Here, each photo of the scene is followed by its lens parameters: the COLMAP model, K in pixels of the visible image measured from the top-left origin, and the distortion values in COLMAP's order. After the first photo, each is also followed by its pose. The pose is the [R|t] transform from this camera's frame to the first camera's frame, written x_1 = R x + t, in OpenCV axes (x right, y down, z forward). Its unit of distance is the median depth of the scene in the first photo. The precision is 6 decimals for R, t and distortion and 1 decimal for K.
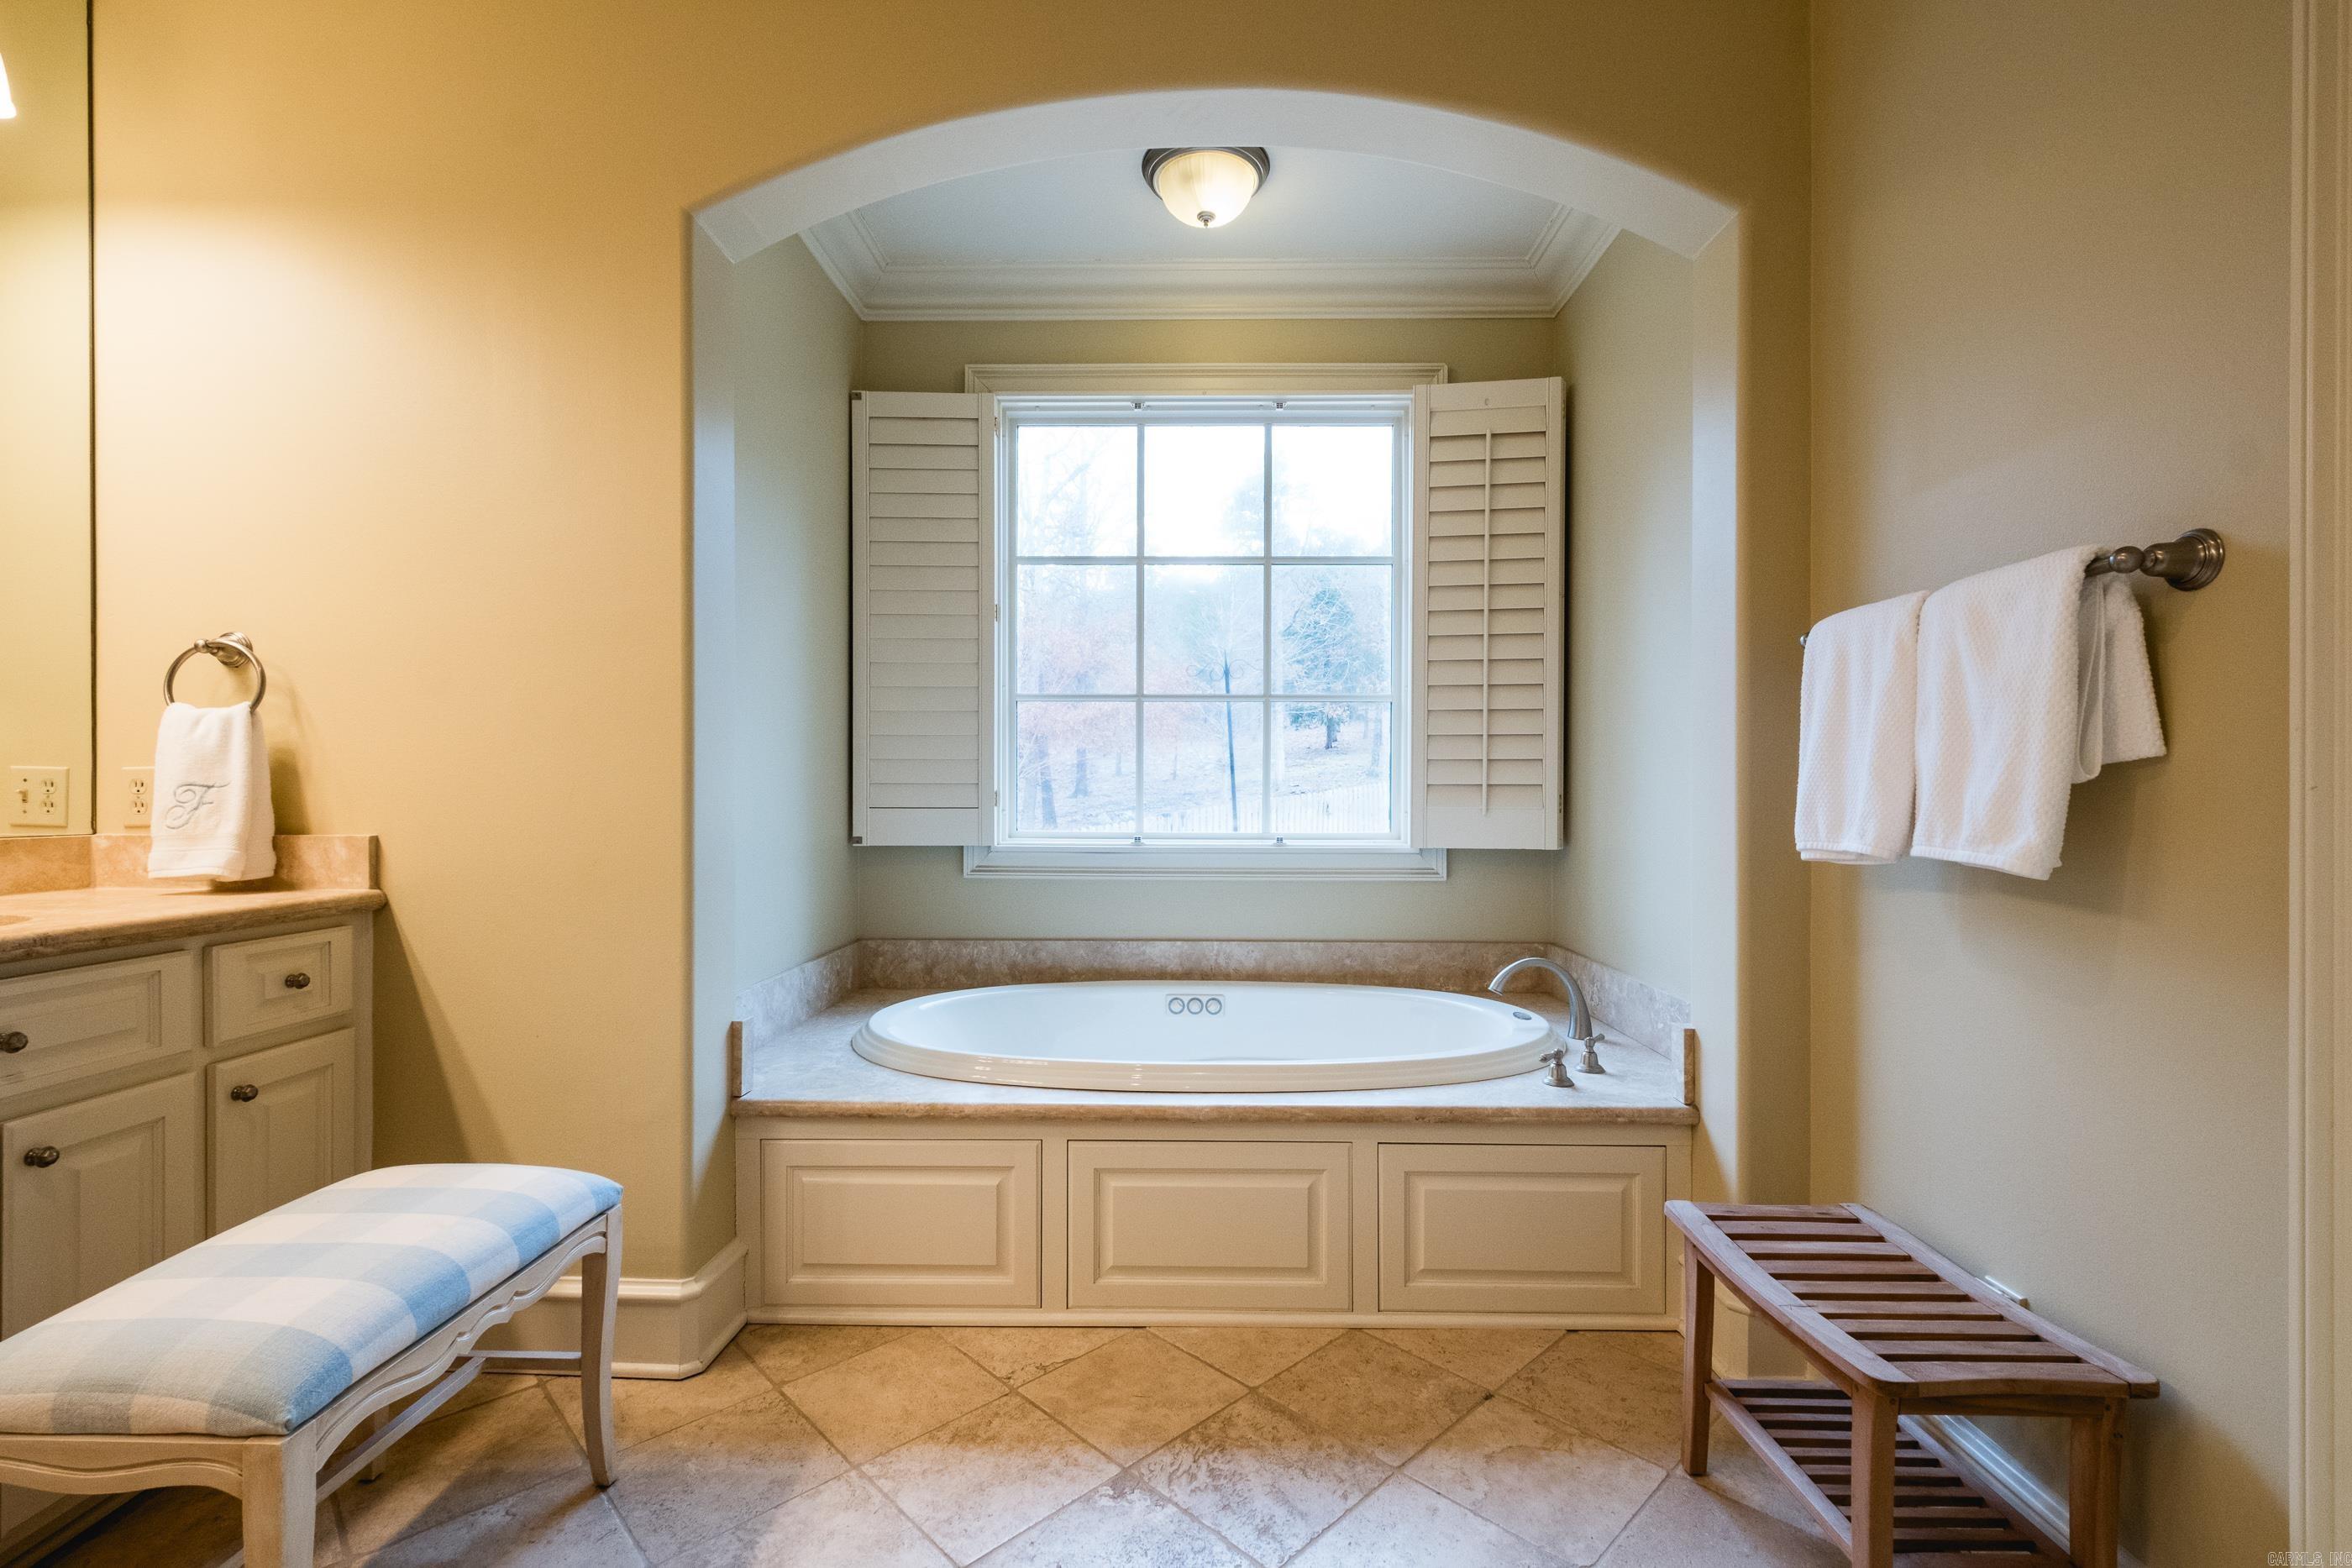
lens RADIAL K [[1026.2, 0, 1178.8], [0, 1026.2, 792.5], [0, 0, 1]] dist [0.004103, -0.002588]
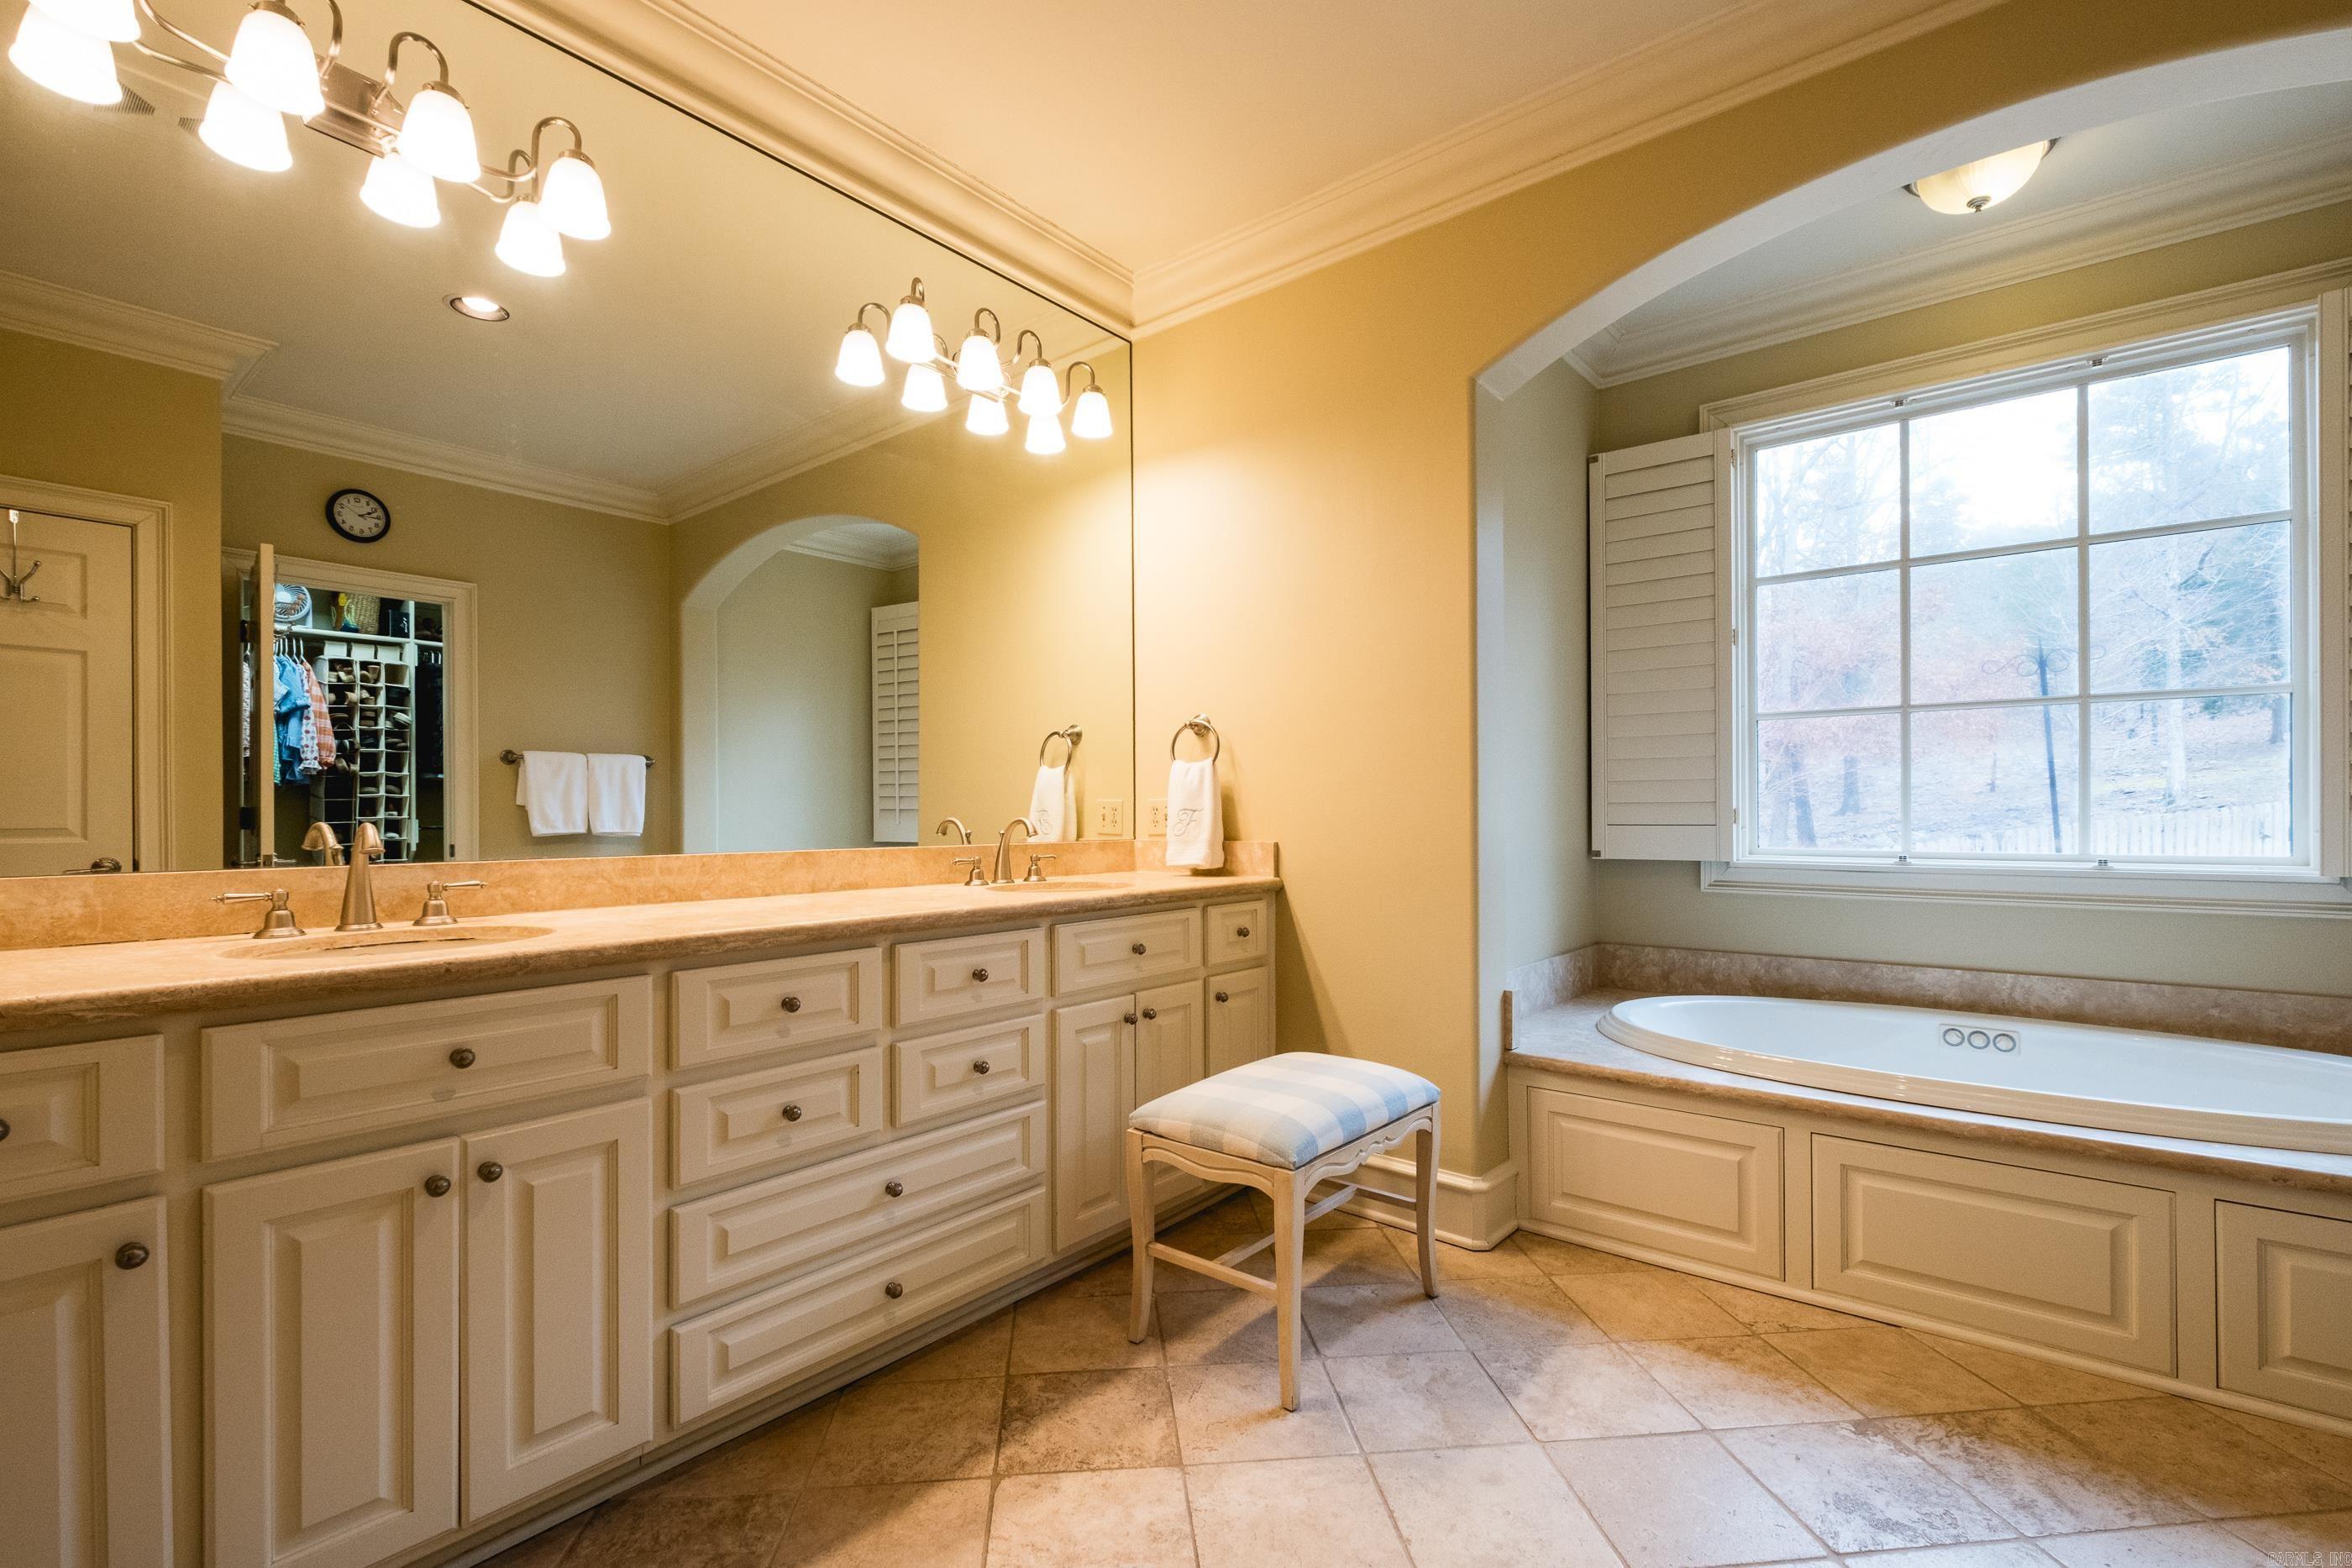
lens RADIAL K [[1026.2, 0, 1173.6], [0, 1026.2, 810.7], [0, 0, 1]] dist [0.004103, -0.002588]
pose [[0.778570, -0.006968, -0.627519, 0.051597], [0.006725, 0.999974, -0.002760, -0.001169], [0.627522, -0.002071, 0.778596, -0.268407]]
